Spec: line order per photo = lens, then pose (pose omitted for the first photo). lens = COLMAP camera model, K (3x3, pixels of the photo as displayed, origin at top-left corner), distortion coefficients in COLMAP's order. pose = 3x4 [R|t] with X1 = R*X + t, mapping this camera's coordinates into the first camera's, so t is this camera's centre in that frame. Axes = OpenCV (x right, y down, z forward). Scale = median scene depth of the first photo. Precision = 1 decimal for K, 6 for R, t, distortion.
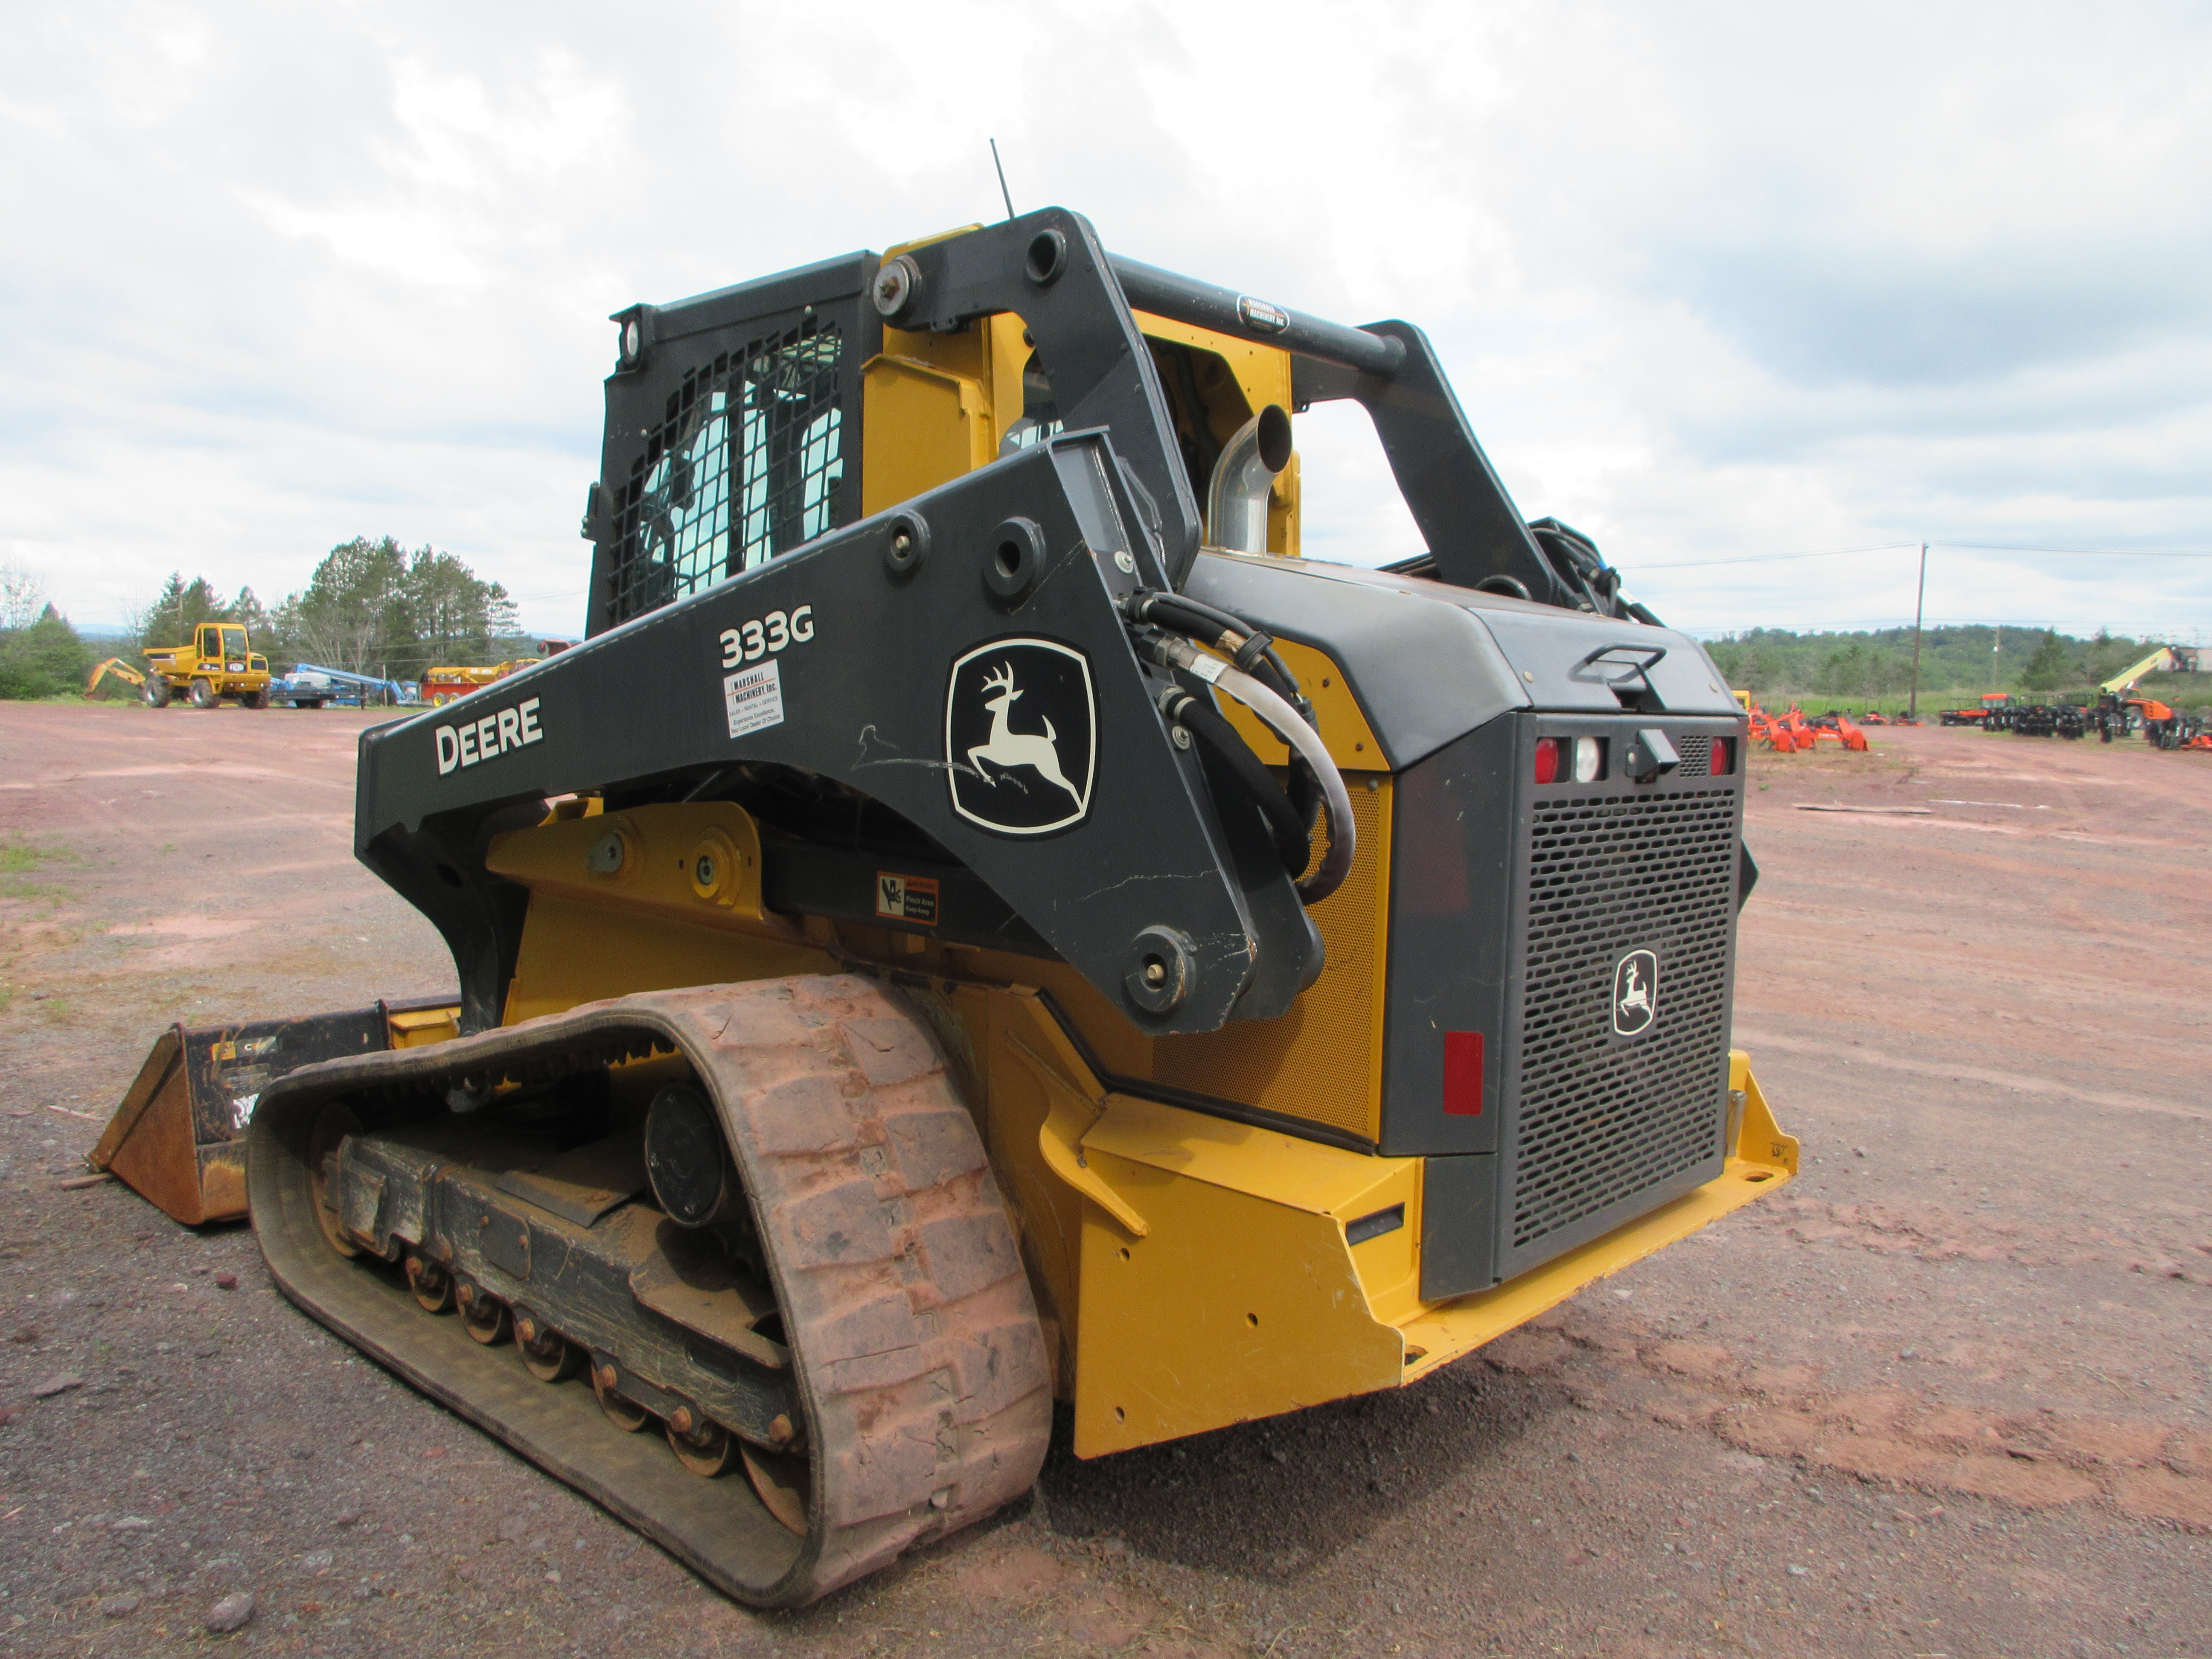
lens RADIAL K [[1627.7, 0, 1095.6], [0, 1627.7, 838.1], [0, 0, 1]] dist [-0.013272, 0.000381]
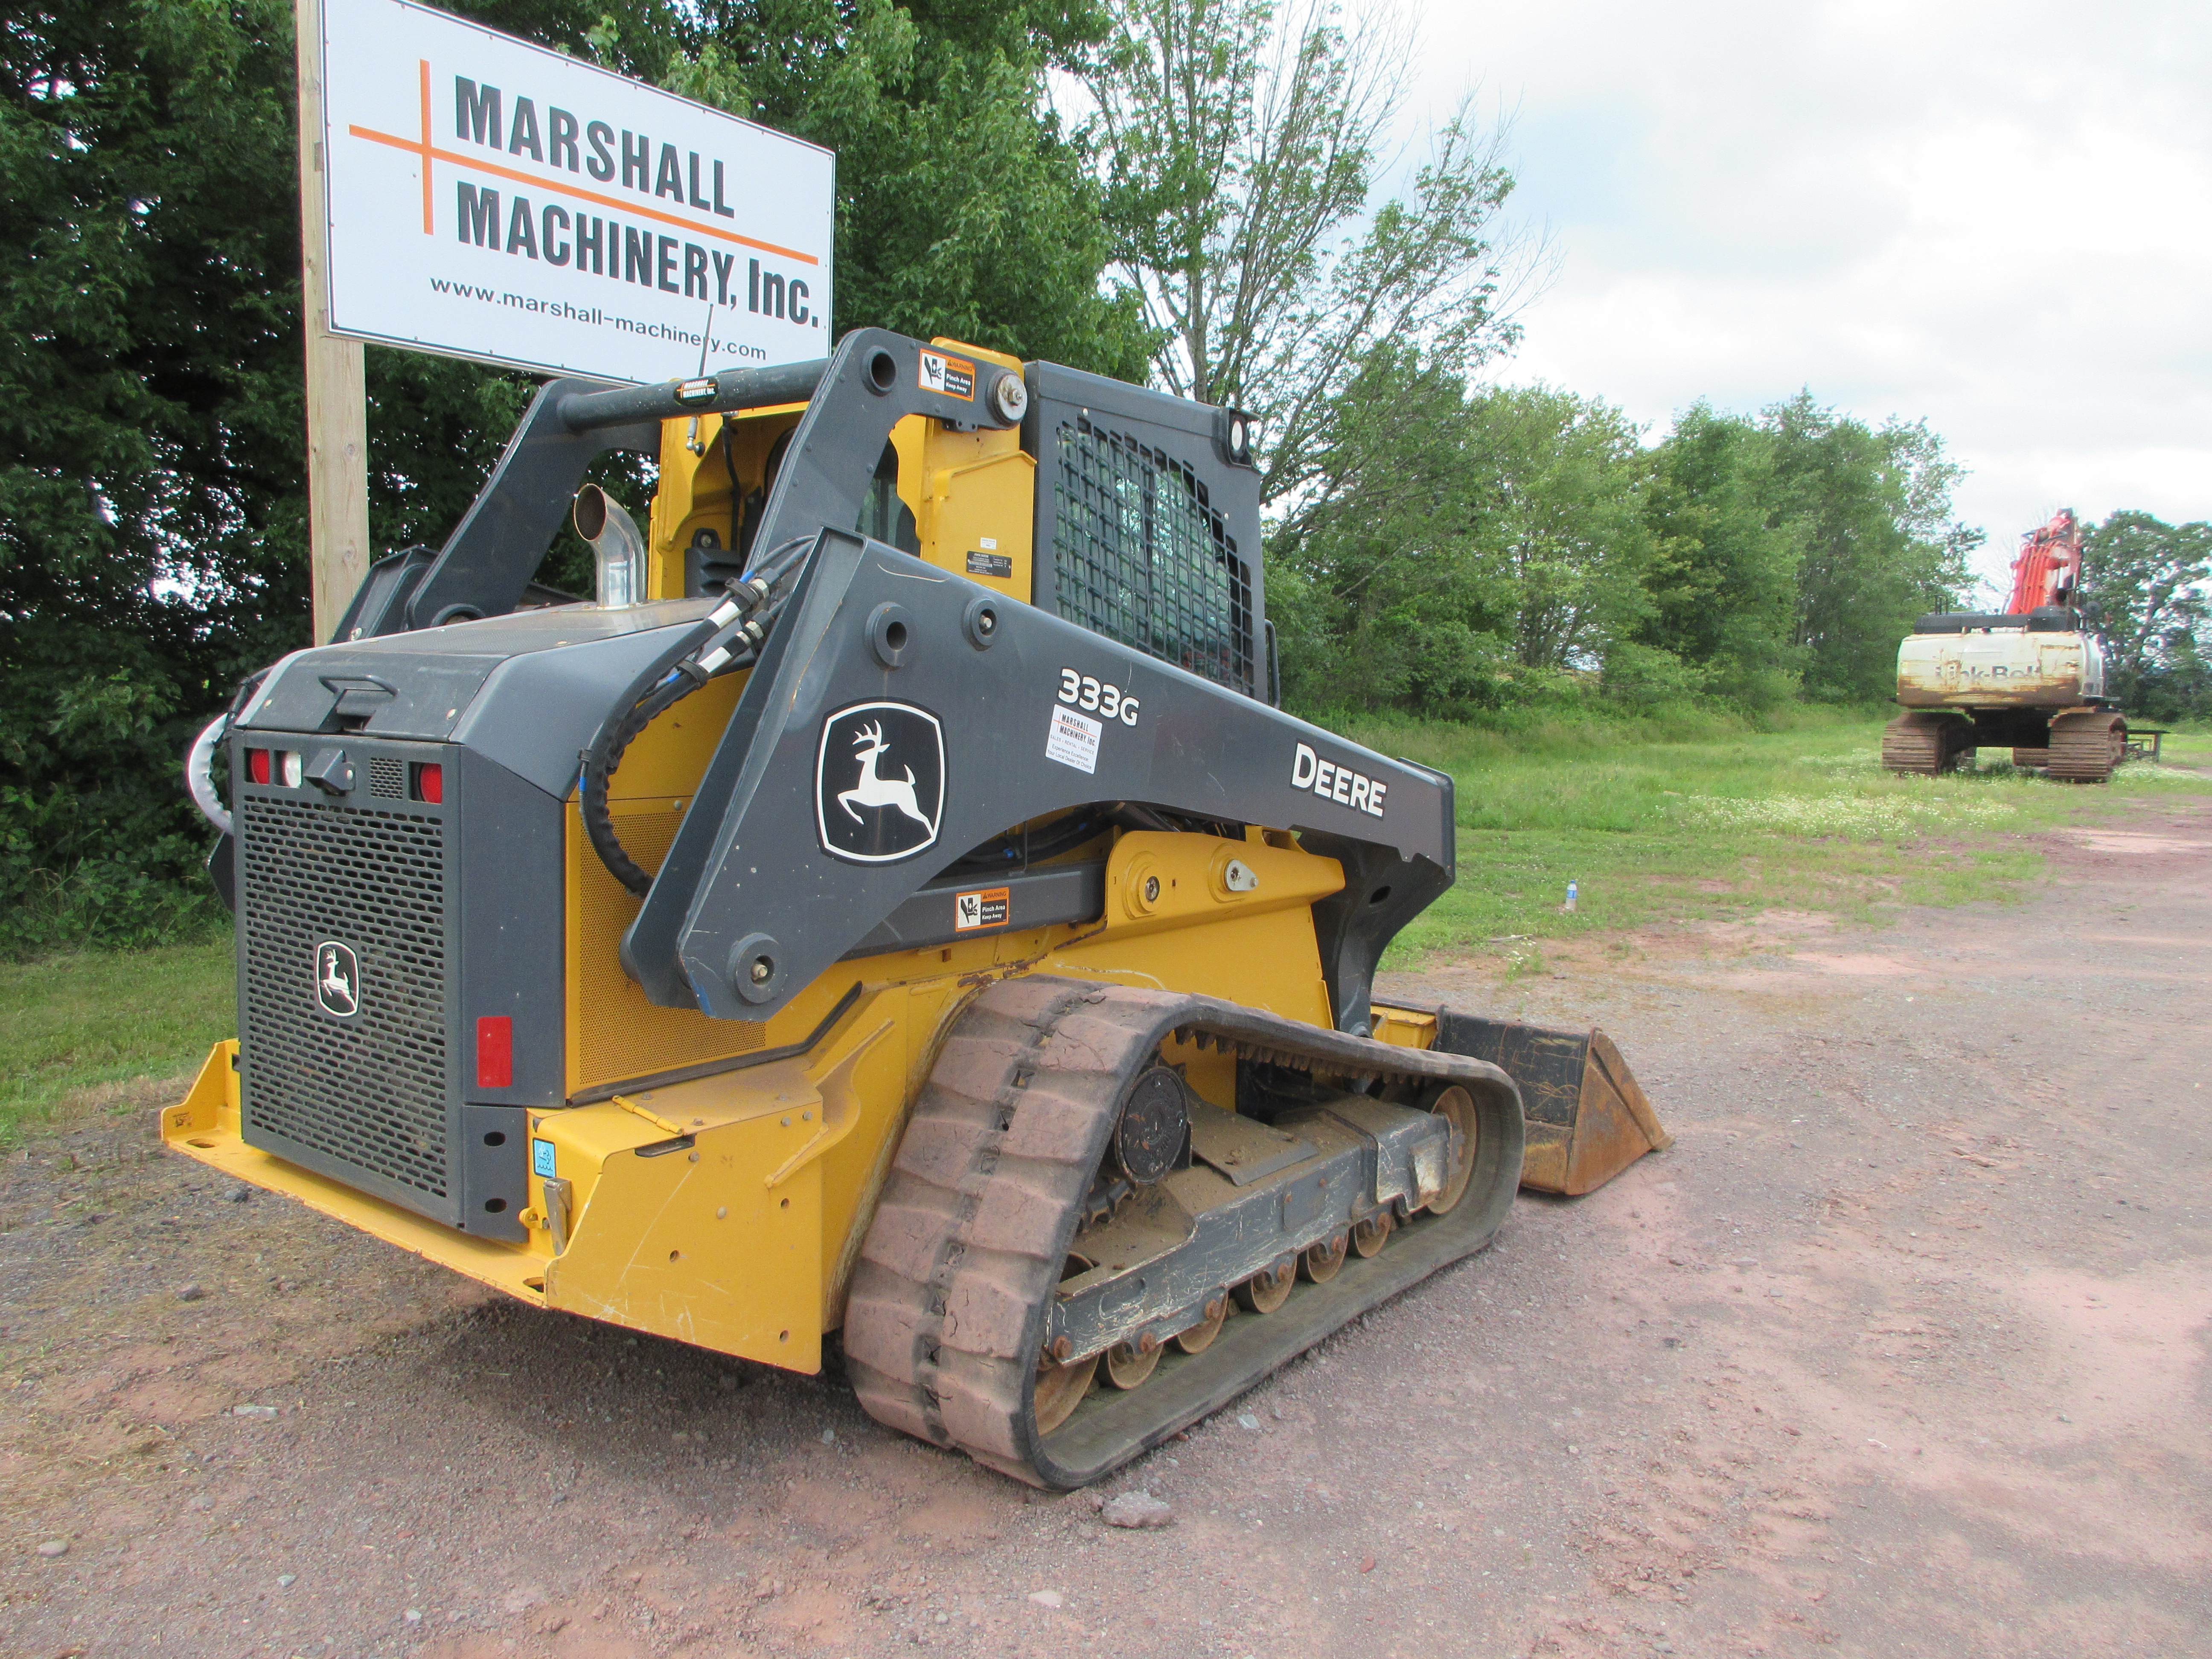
lens RADIAL K [[1627.7, 0, 1098.8], [0, 1627.7, 826.2], [0, 0, 1]] dist [-0.013272, 0.000381]
pose [[0.110806, 0.066751, -0.991598, 1.135460], [-0.110246, 0.992410, 0.054486, -0.099358], [0.987708, 0.103282, 0.117324, 1.036444]]
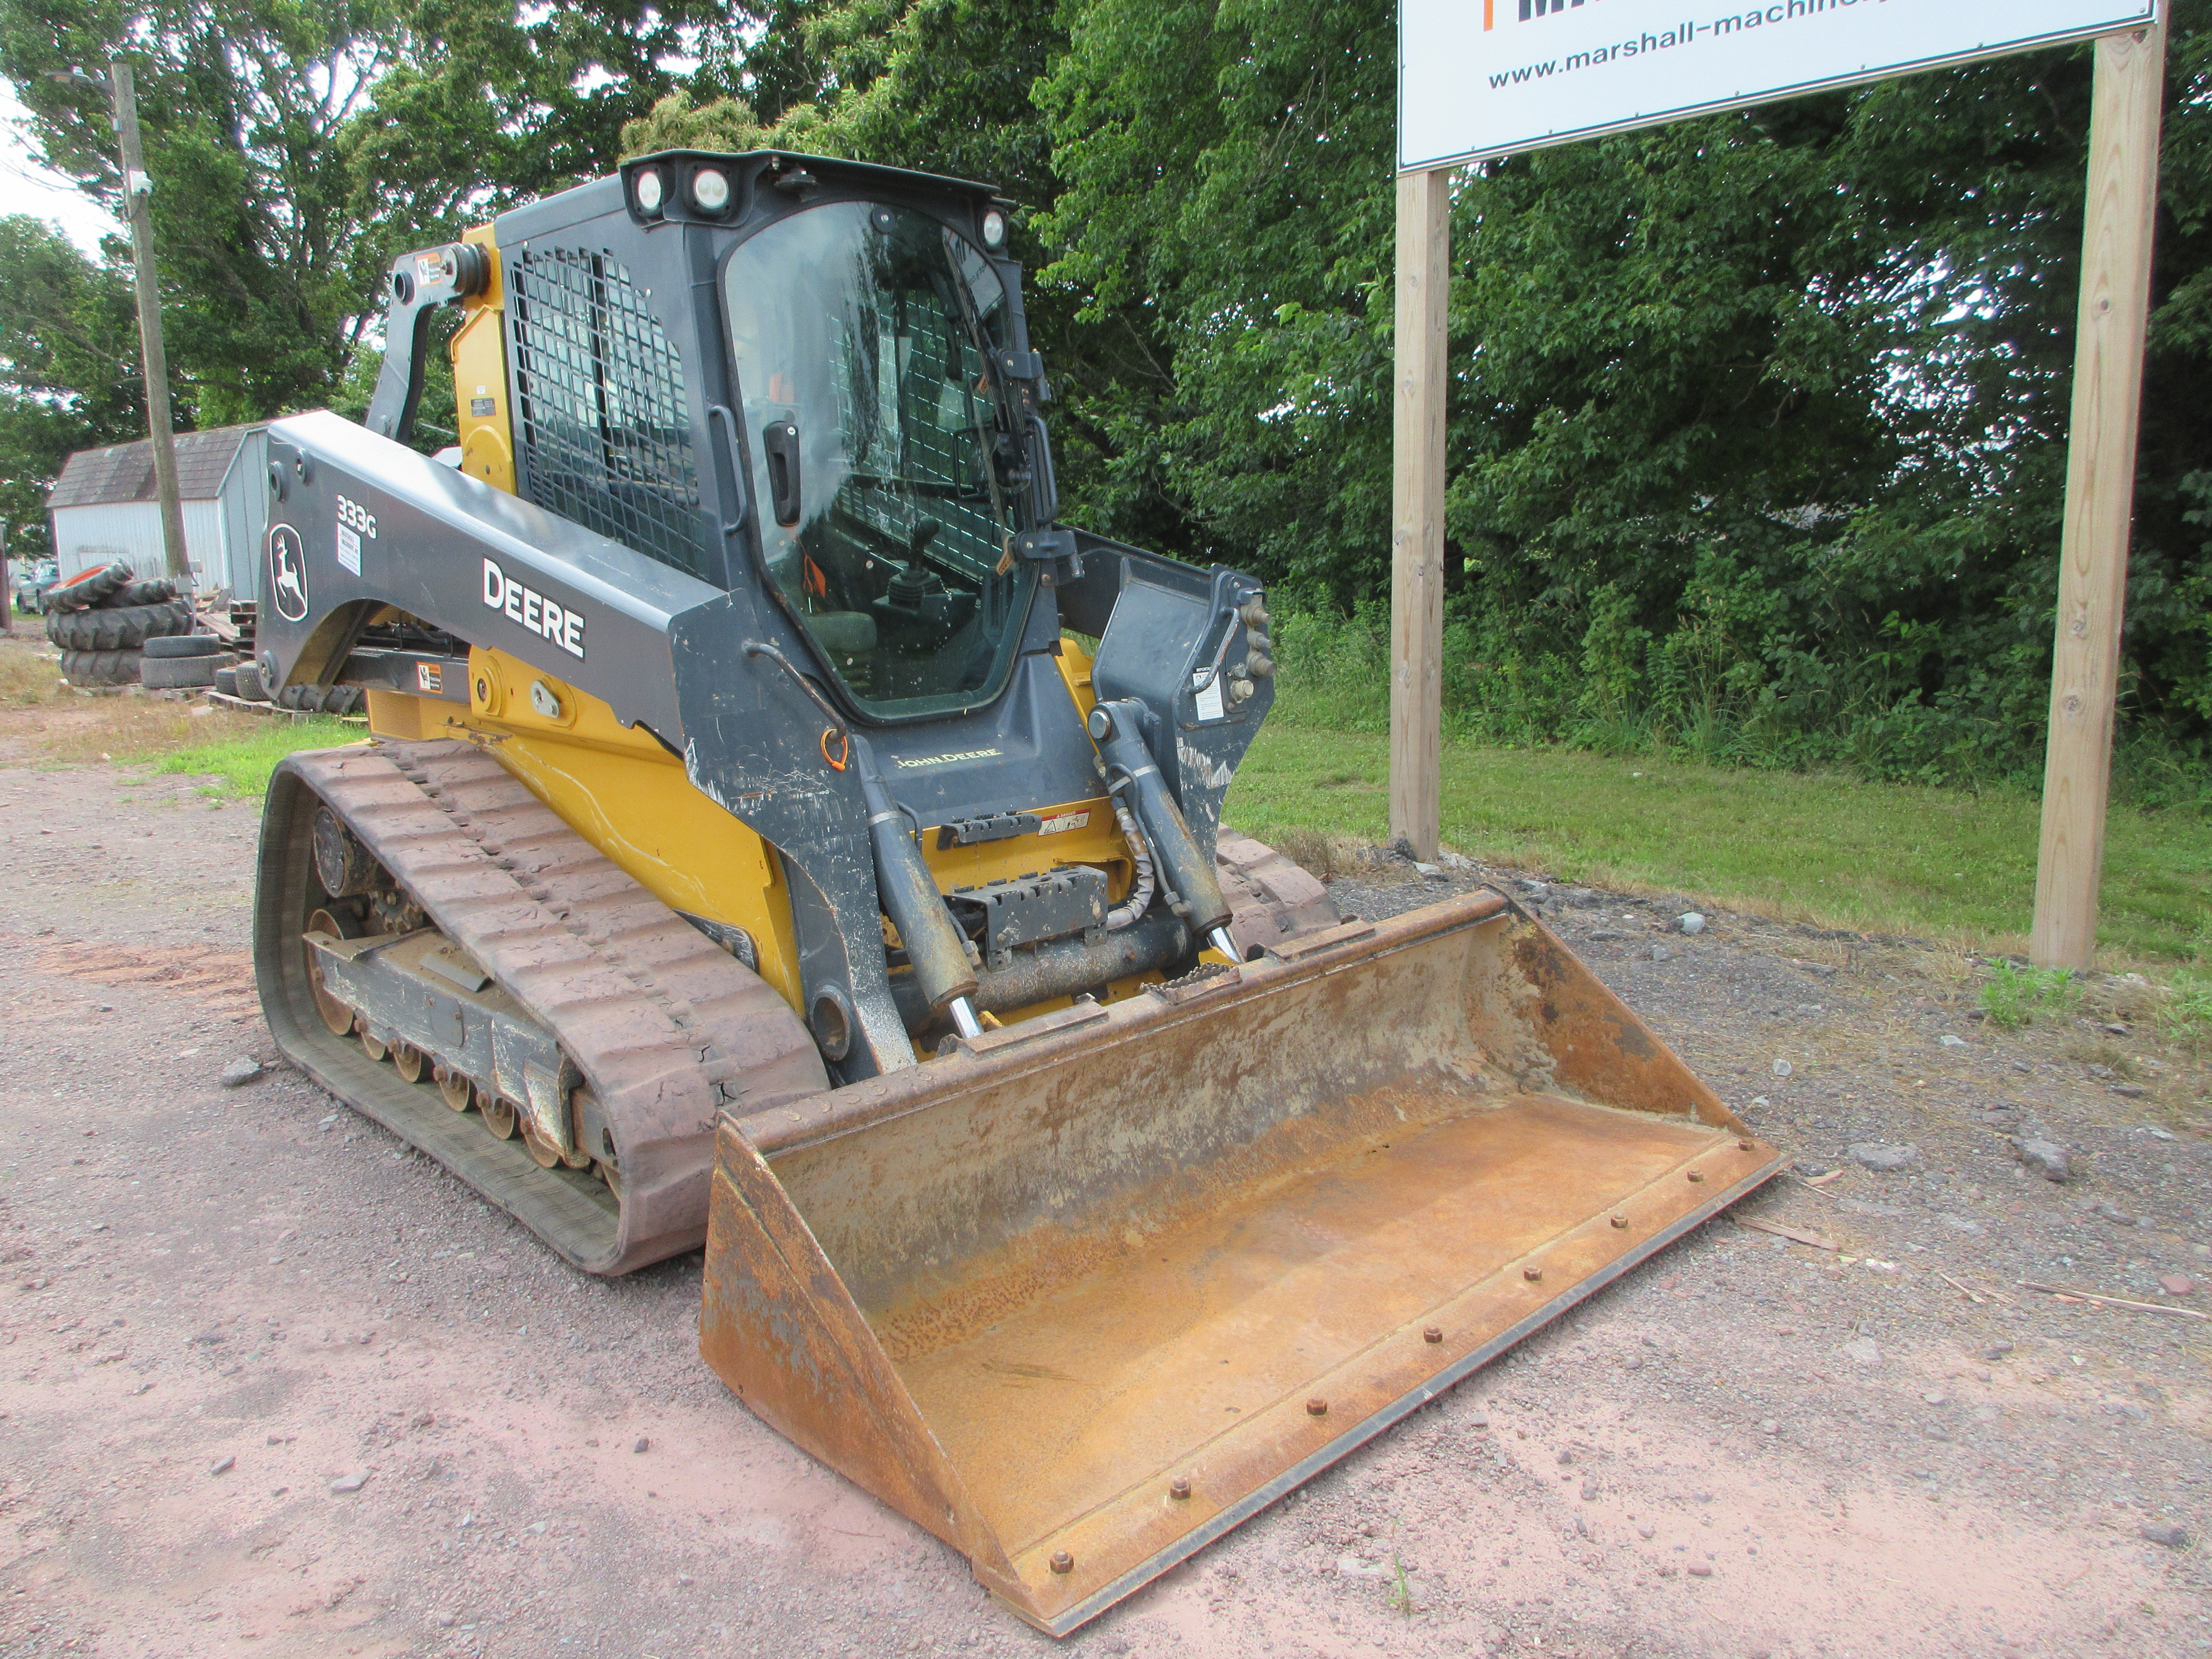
lens RADIAL K [[1627.7, 0, 1105.5], [0, 1627.7, 824.7], [0, 0, 1]] dist [-0.013272, 0.000381]
pose [[-0.998845, -0.011185, 0.046734, -0.452510], [0.002152, 0.961145, 0.276037, -0.235342], [-0.048005, 0.275819, -0.960010, 2.353083]]
